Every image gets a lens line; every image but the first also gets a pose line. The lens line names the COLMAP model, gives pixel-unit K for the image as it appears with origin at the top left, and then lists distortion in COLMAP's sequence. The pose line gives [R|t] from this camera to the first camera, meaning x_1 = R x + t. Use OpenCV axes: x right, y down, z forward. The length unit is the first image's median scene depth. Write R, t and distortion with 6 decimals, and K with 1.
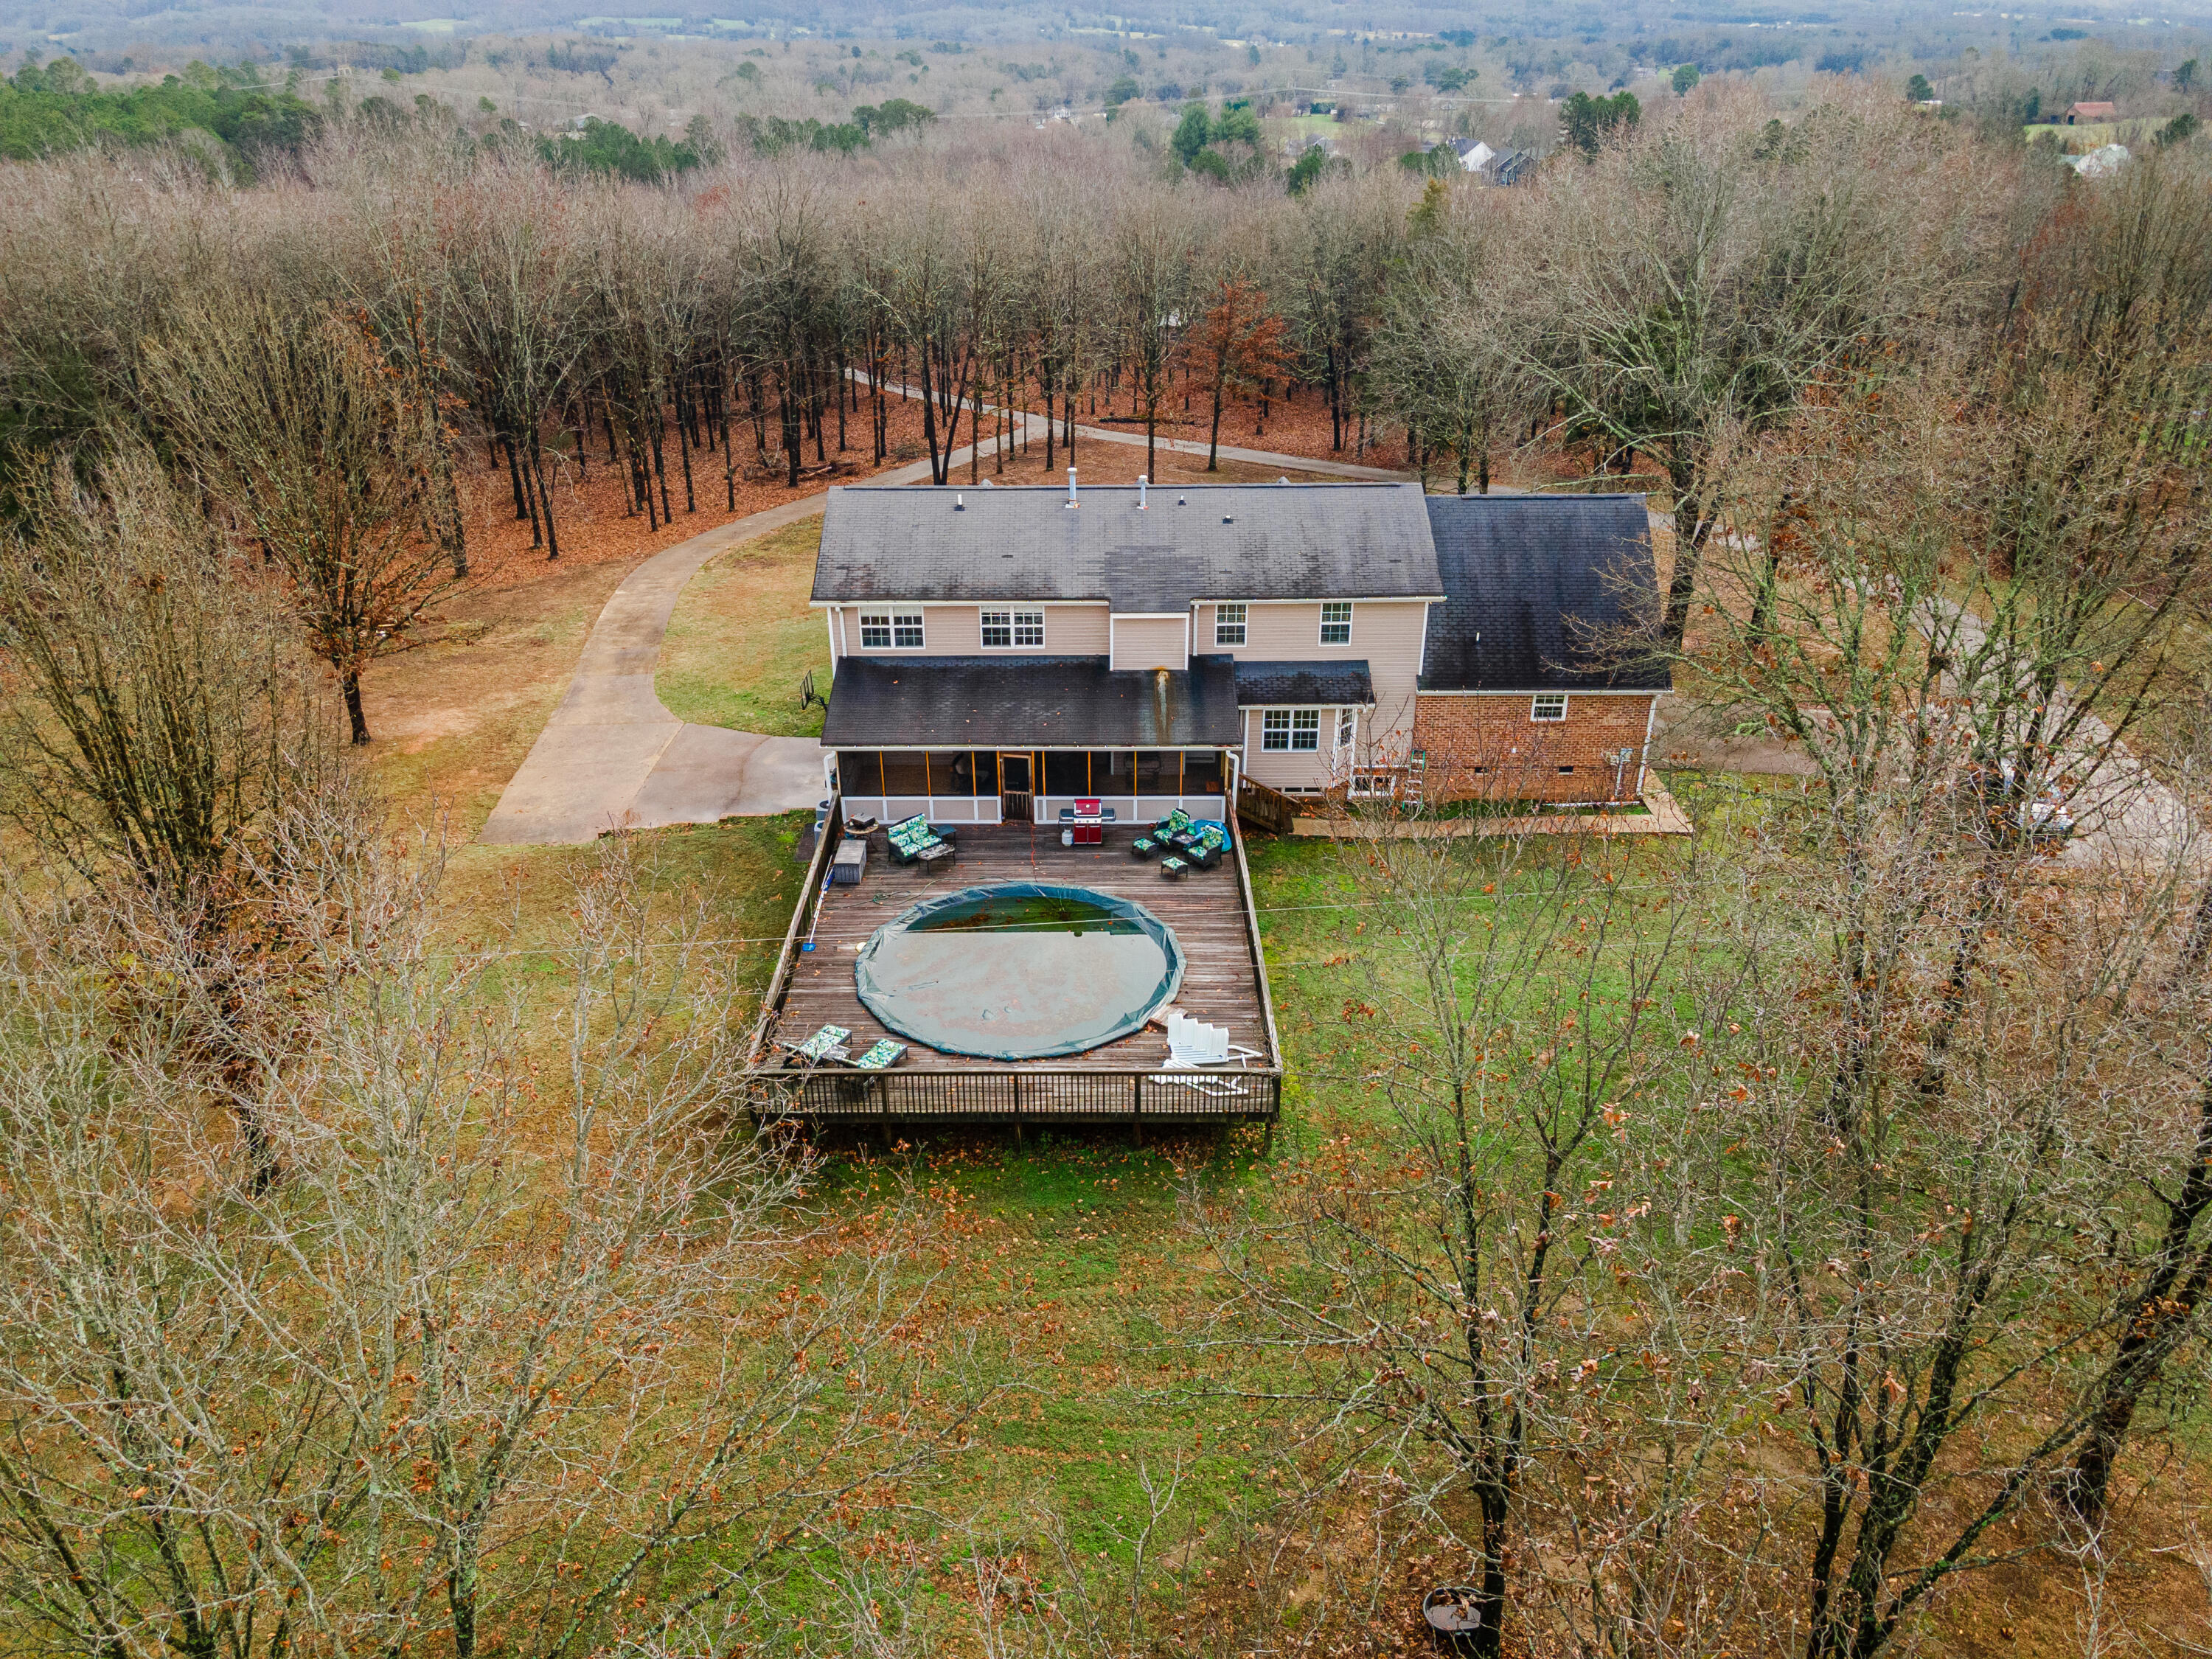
lens RADIAL K [[1564.0, 0, 1102.9], [0, 1564.0, 785.5], [0, 0, 1]] dist [0.038922, -0.000473]
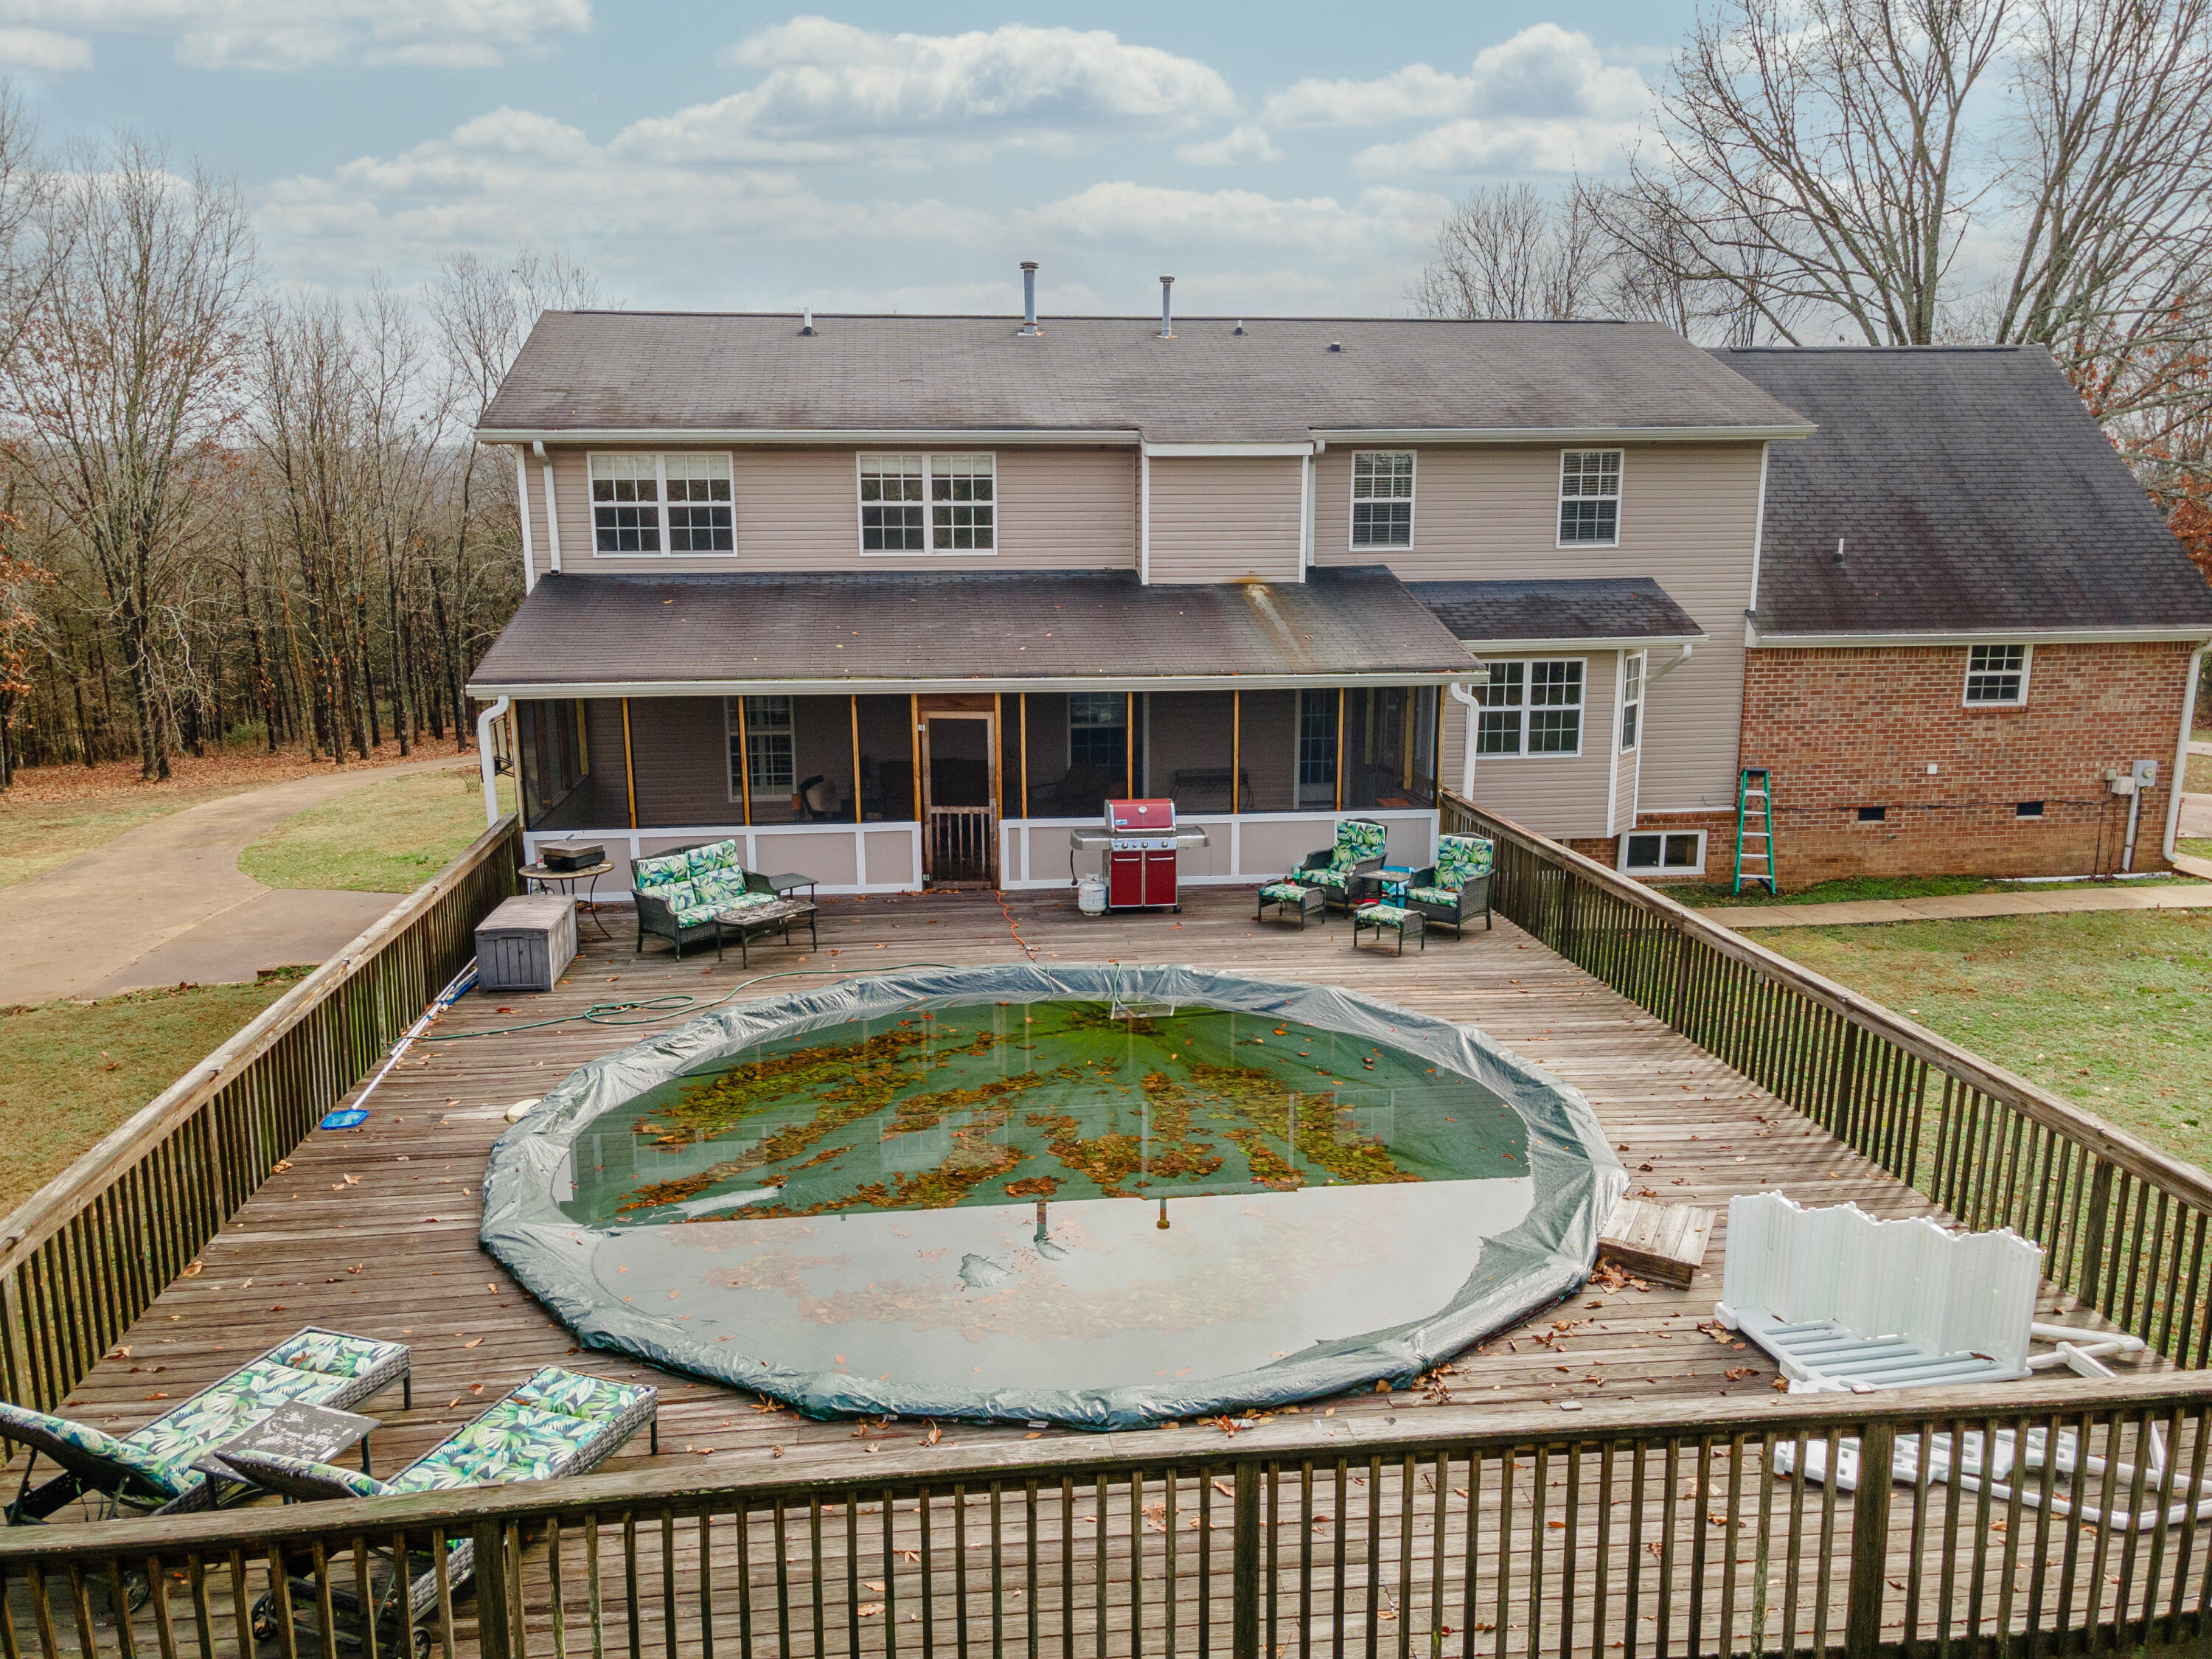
lens RADIAL K [[1564.5, 0, 1095.0], [0, 1564.5, 827.8], [0, 0, 1]] dist [0.029031, 0.001108]
pose [[0.992658, -0.023125, 0.118727, -0.066129], [0.052317, 0.967075, -0.249057, 0.110962], [-0.109058, 0.253440, 0.961184, 0.569978]]
